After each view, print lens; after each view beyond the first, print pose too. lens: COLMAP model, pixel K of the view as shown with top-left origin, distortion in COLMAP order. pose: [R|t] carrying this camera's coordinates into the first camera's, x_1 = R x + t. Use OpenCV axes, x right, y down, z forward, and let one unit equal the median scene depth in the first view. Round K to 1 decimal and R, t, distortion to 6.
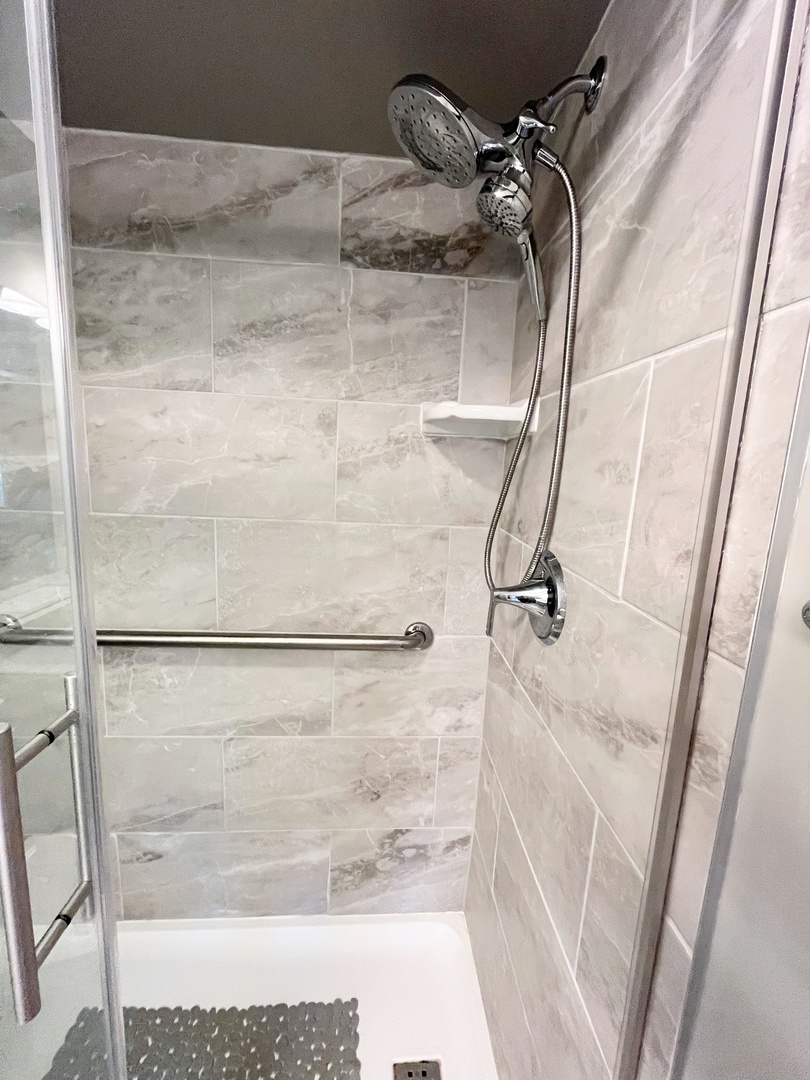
lens RADIAL K [[442.1, 0, 404.3], [0, 442.1, 537.8], [0, 0, 1]] dist [-0.004097, 0.000000]
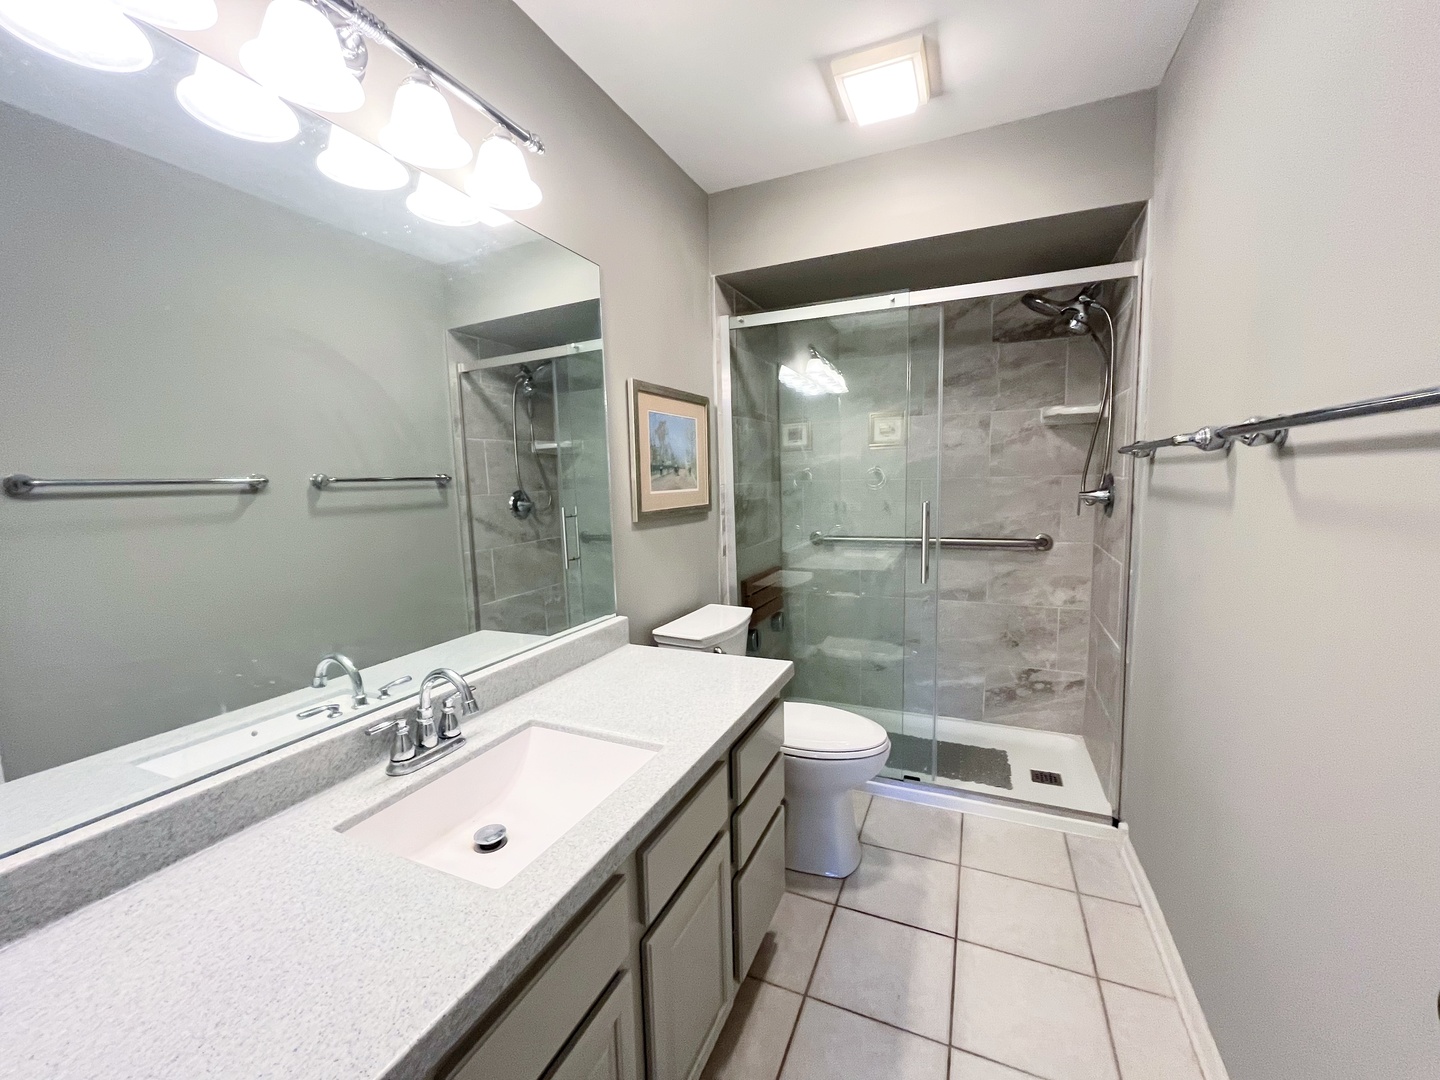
lens RADIAL K [[589.4, 0, 714.8], [0, 589.4, 540.6], [0, 0, 1]] dist [-0.004097, 0.000000]
pose [[0.876675, -0.015910, -0.480820, 0.015259], [-0.019334, 0.997480, -0.068258, 0.399986], [0.480695, 0.069137, 0.874158, -1.601139]]
